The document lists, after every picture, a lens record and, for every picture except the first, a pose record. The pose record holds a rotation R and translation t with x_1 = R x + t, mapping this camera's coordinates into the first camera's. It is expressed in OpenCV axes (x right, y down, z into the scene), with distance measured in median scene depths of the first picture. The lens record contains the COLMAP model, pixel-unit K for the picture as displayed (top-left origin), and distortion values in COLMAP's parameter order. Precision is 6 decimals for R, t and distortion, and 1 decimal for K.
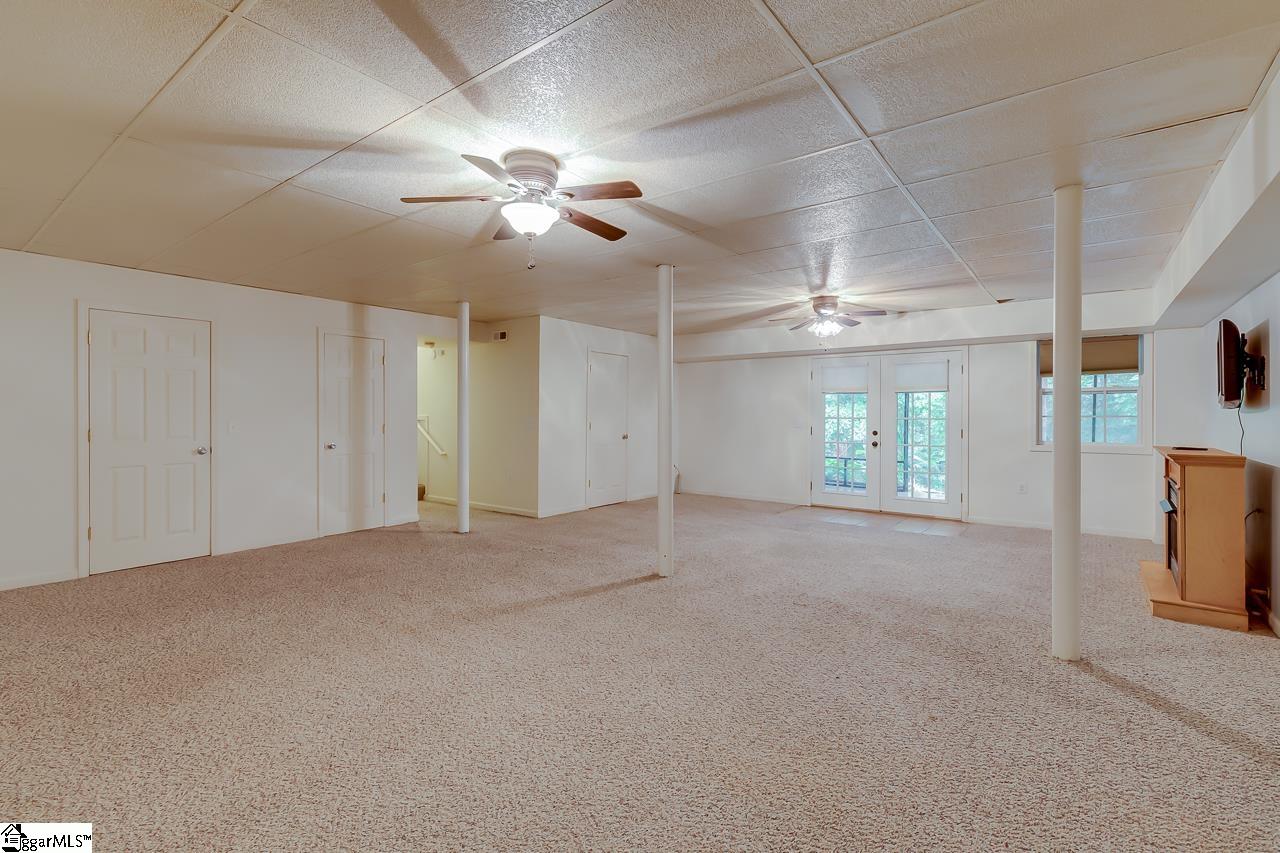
lens RADIAL K [[574.1, 0, 646.5], [0, 574.1, 413.0], [0, 0, 1]] dist [0.001224, 0.000190]
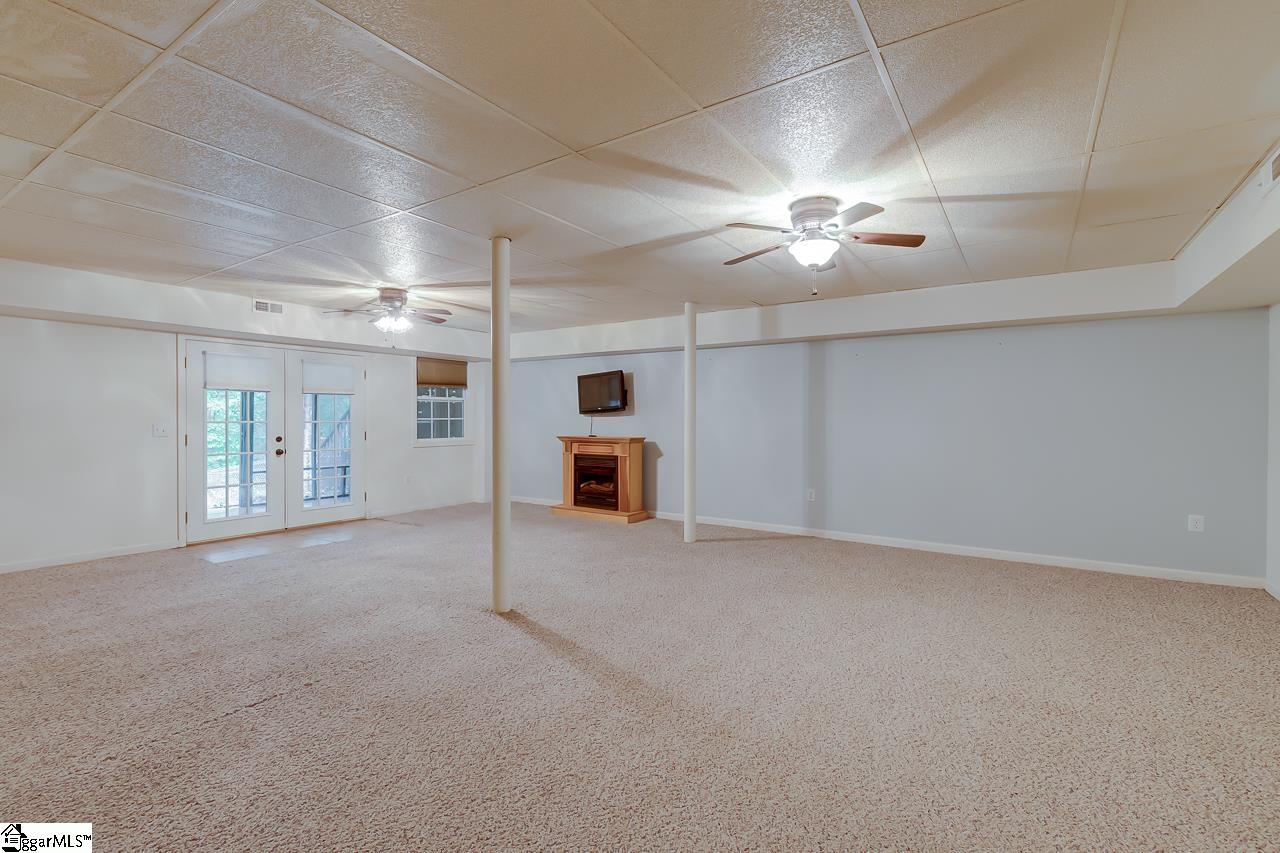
lens RADIAL K [[578.8, 0, 642.3], [0, 578.8, 412.5], [0, 0, 1]] dist [0.003875, 0.000694]
pose [[-0.053463, 0.007612, 0.998541, -0.829067], [-0.003326, 0.999964, -0.007801, 0.000772], [-0.998564, -0.003738, -0.053435, 0.853252]]
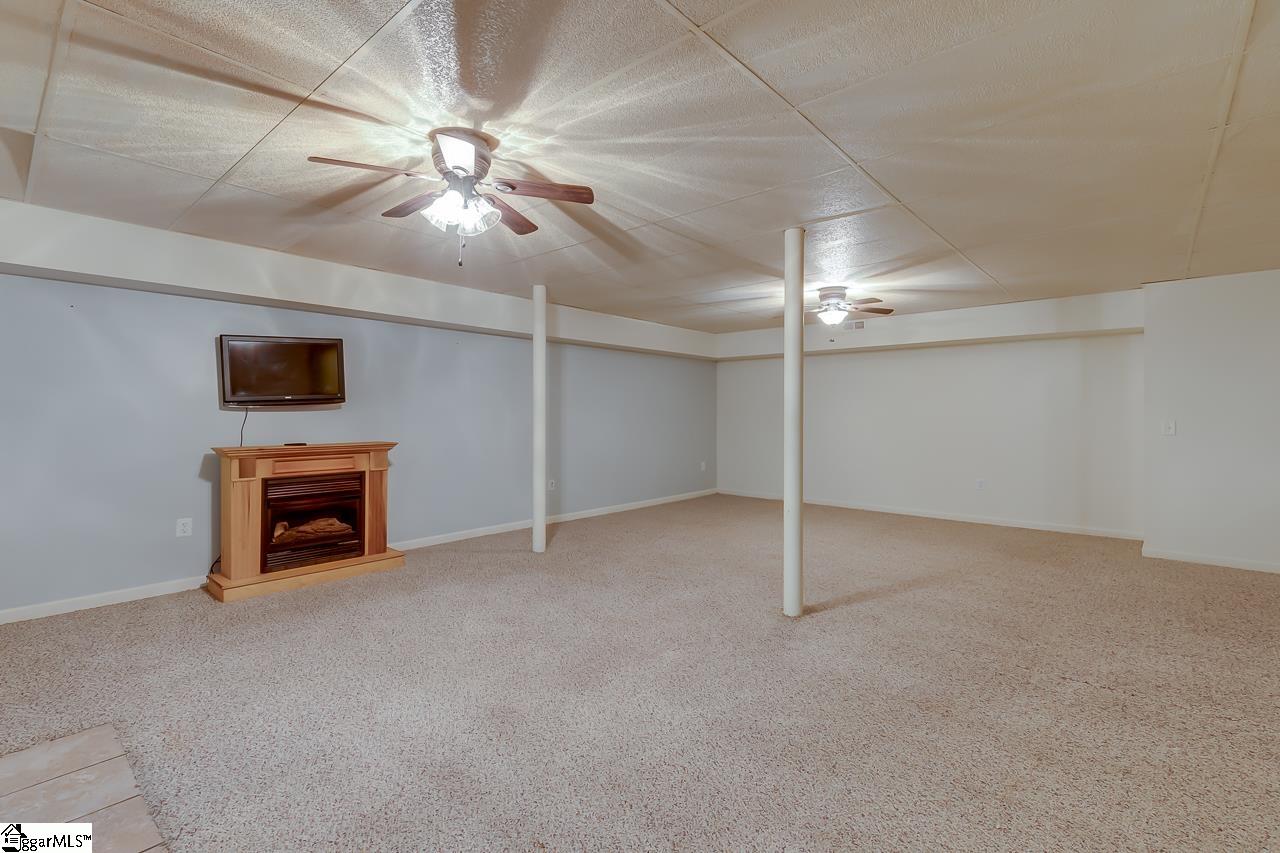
lens RADIAL K [[578.8, 0, 642.3], [0, 578.8, 412.5], [0, 0, 1]] dist [0.003875, 0.000694]
pose [[-0.997324, -0.005266, 0.072921, 0.186590], [-0.005468, 0.999982, -0.002576, 0.000423], [-0.072906, -0.002968, -0.997334, 1.852979]]
